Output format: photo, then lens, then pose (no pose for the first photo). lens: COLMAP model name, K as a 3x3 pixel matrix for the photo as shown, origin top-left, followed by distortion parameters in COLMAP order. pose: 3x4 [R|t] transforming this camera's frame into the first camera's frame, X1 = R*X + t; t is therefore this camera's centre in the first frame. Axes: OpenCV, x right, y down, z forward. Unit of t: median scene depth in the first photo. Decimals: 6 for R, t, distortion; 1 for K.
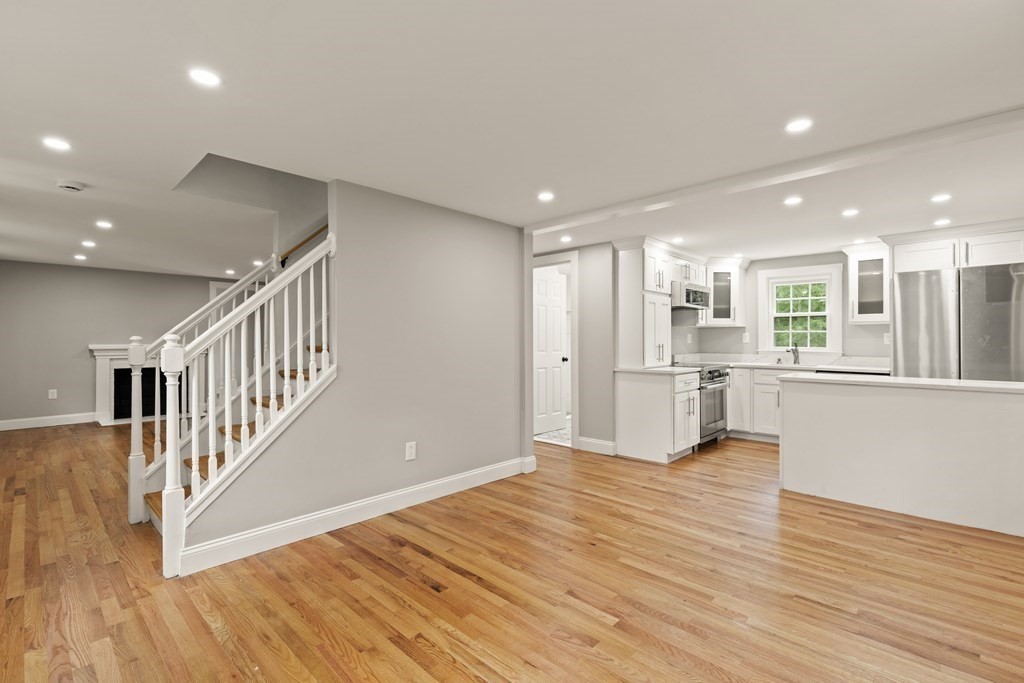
lens RADIAL K [[458.9, 0, 512.5], [0, 458.9, 341.1], [0, 0, 1]] dist [0.011074, -0.003814]
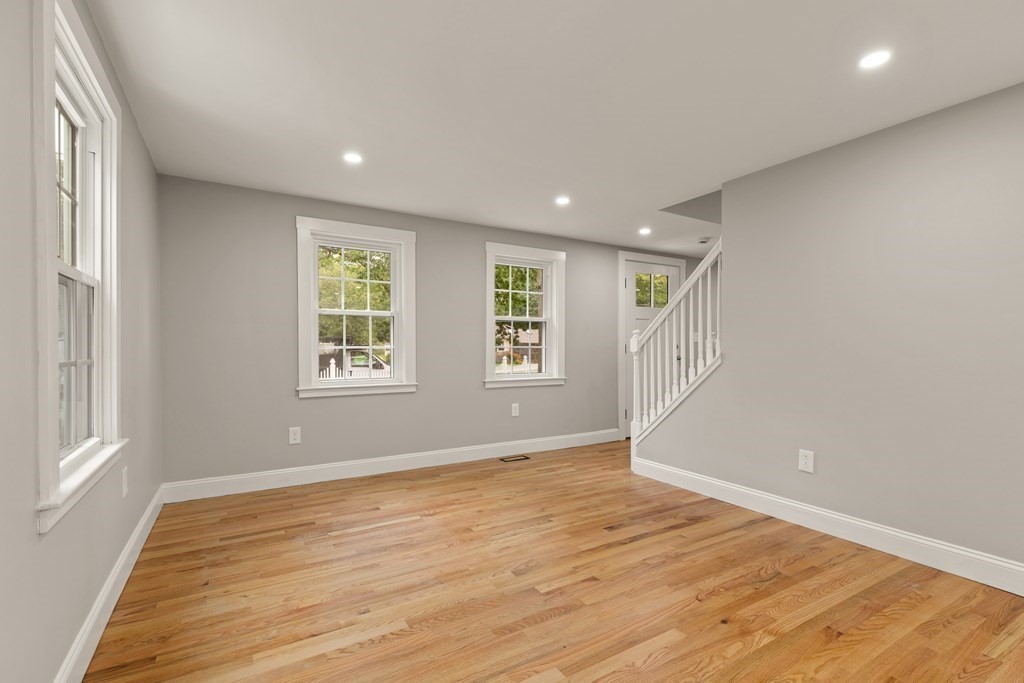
lens RADIAL K [[458.9, 0, 502.7], [0, 458.9, 345.8], [0, 0, 1]] dist [0.011074, -0.003814]
pose [[-0.265372, -0.001683, -0.964145, 0.946659], [-0.002637, 0.999996, -0.001020, 0.046136], [0.964143, 0.002272, -0.265375, 0.907727]]
